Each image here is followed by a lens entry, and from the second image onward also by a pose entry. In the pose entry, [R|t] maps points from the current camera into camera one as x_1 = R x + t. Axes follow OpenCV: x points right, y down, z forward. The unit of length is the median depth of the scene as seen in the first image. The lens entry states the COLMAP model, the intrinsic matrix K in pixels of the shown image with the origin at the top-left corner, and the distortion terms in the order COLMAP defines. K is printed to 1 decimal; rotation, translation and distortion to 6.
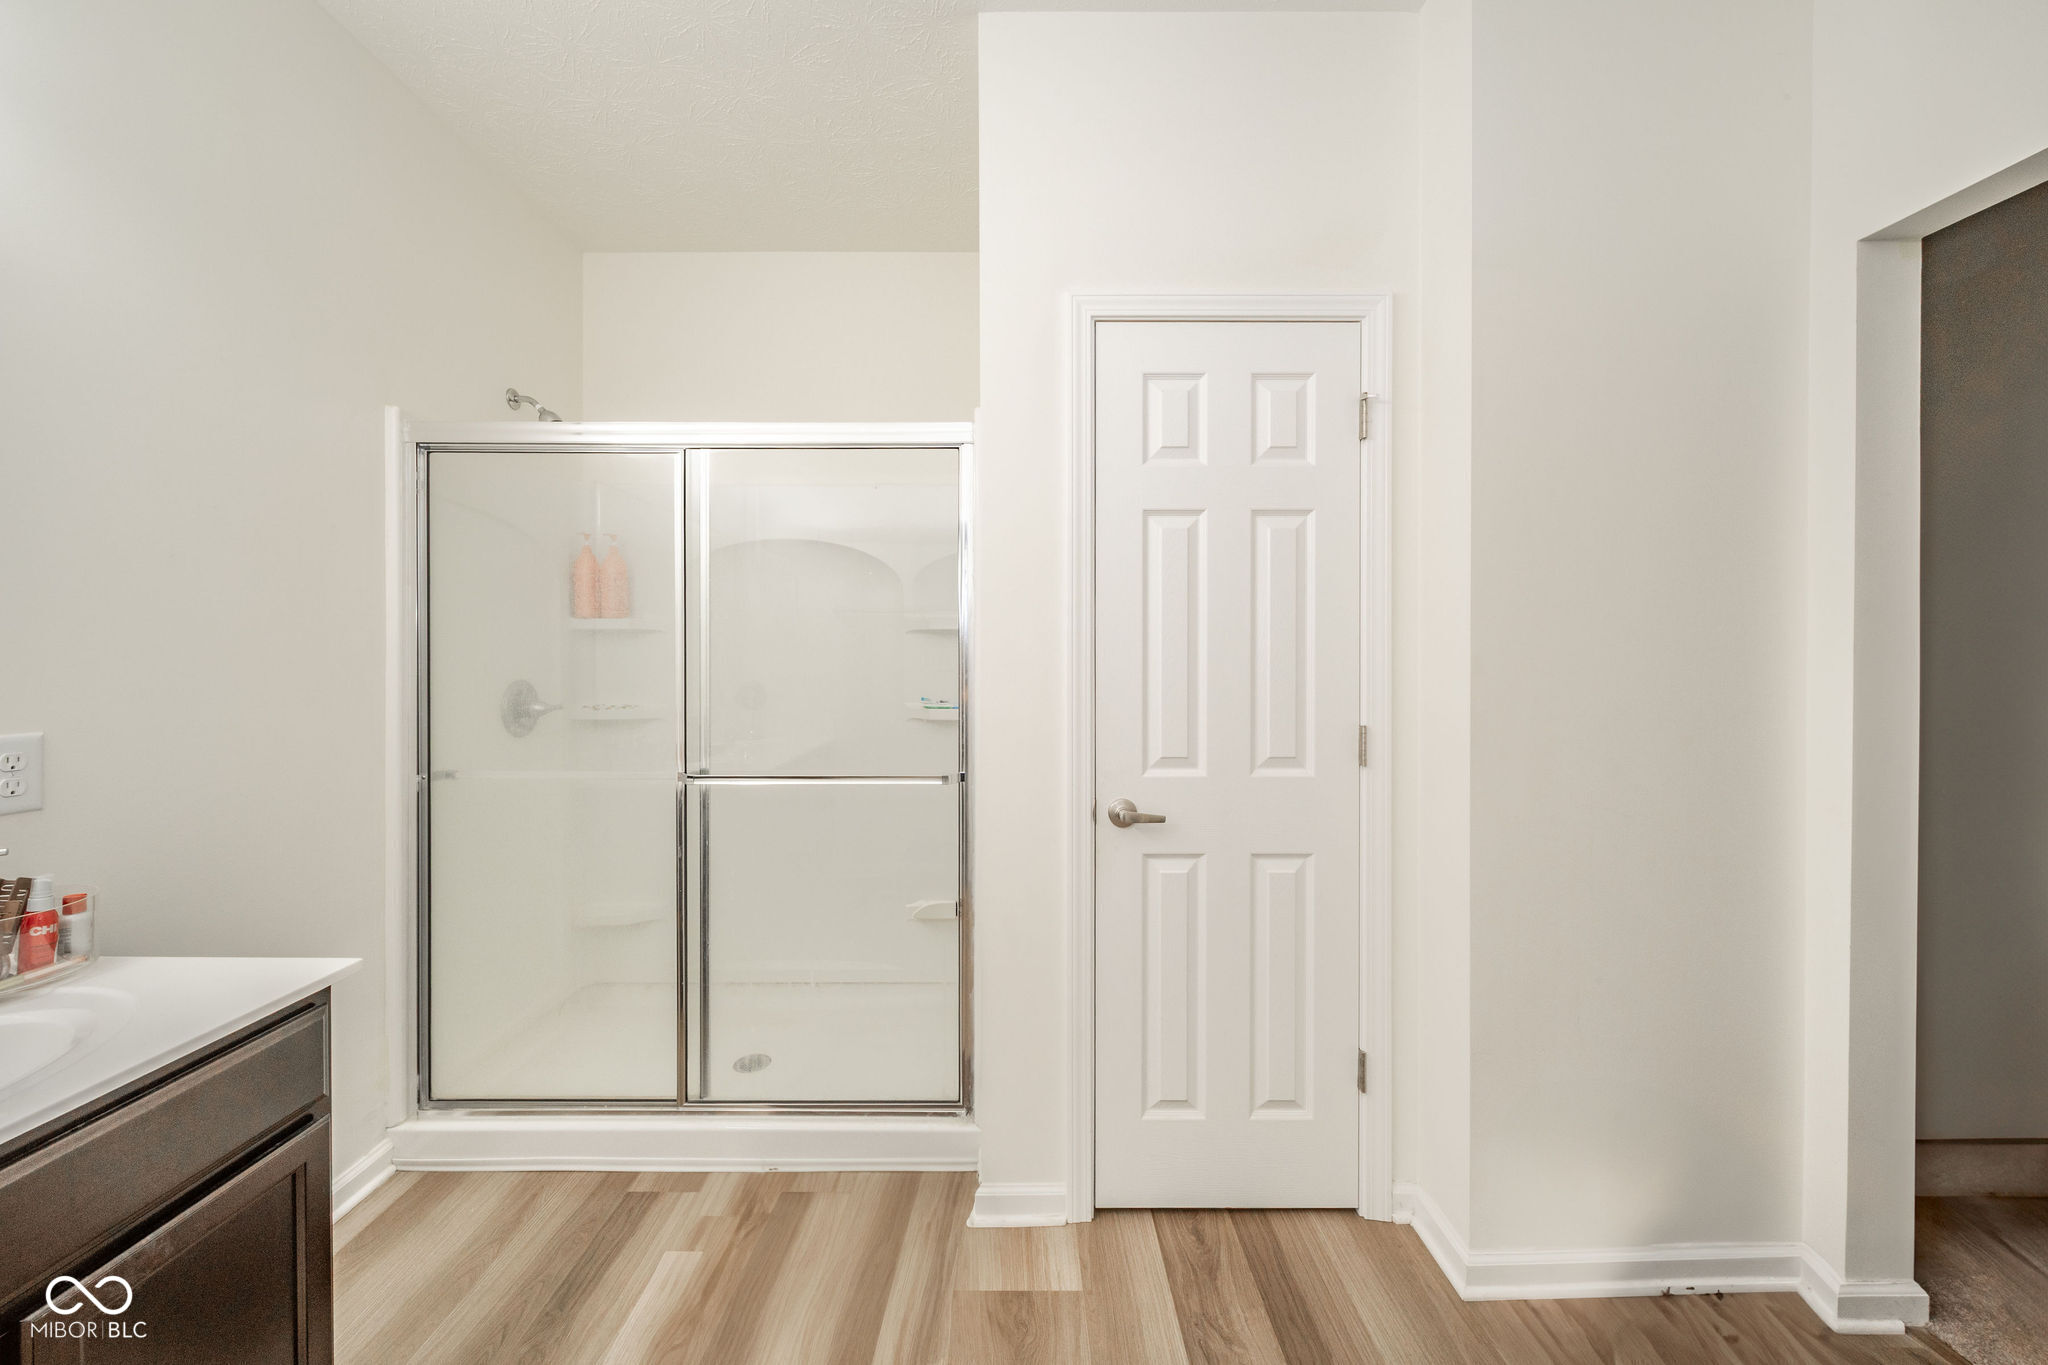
lens RADIAL K [[731.4, 0, 1022.7], [0, 731.4, 665.4], [0, 0, 1]] dist [0.003442, 0.000228]
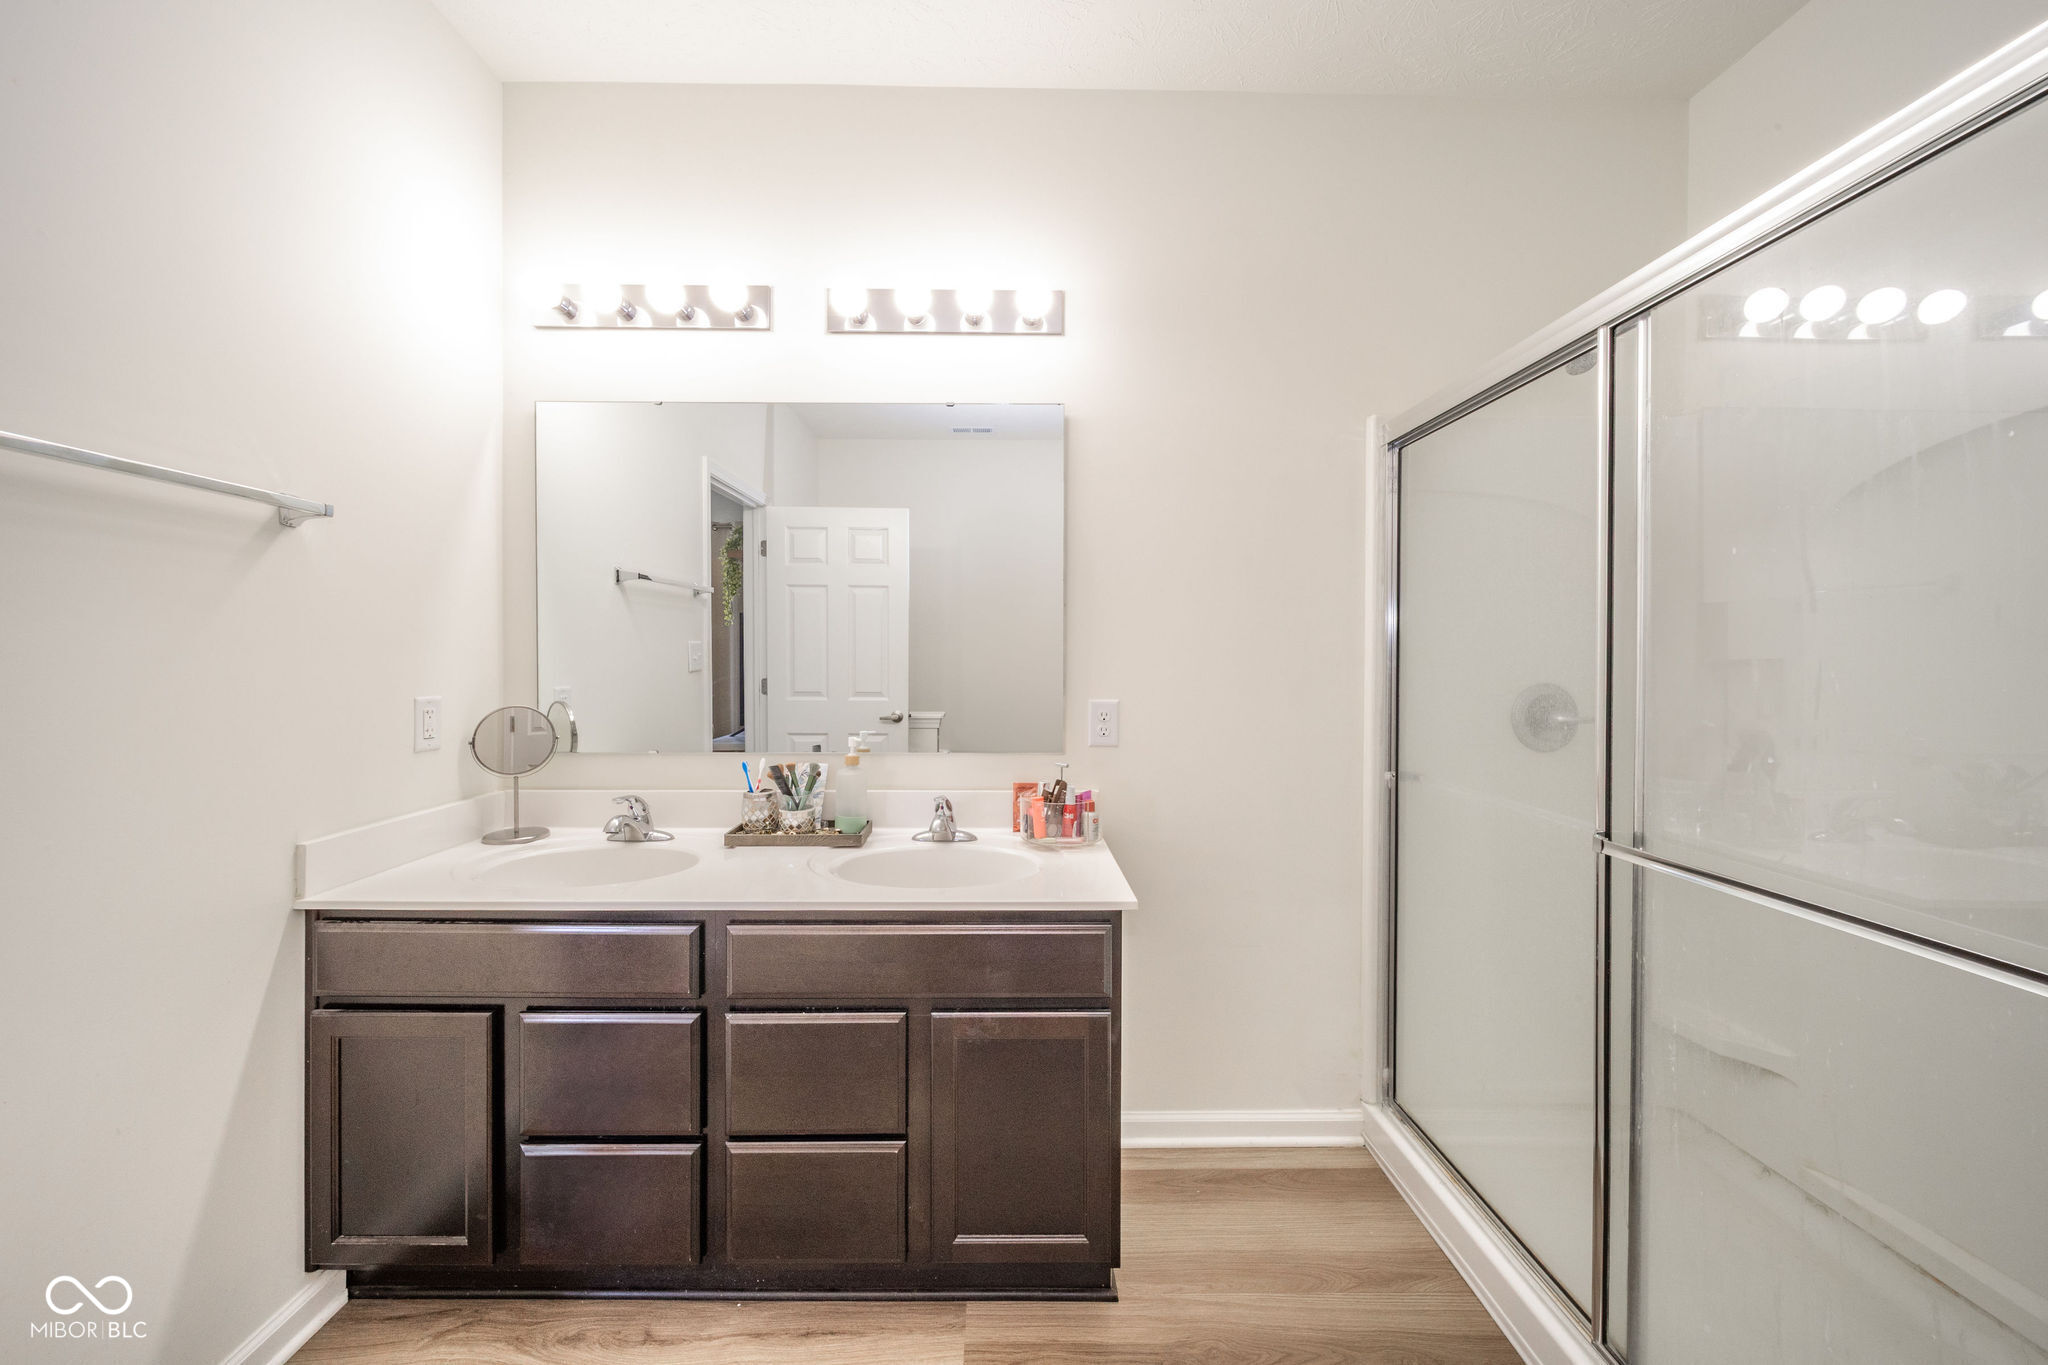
lens RADIAL K [[731.4, 0, 1019.7], [0, 731.4, 667.3], [0, 0, 1]] dist [0.003442, 0.000228]
pose [[0.003906, 0.007879, -0.999961, 0.188335], [-0.016651, 0.999831, 0.007813, 0.006049], [0.999854, 0.016620, 0.004036, 0.500617]]
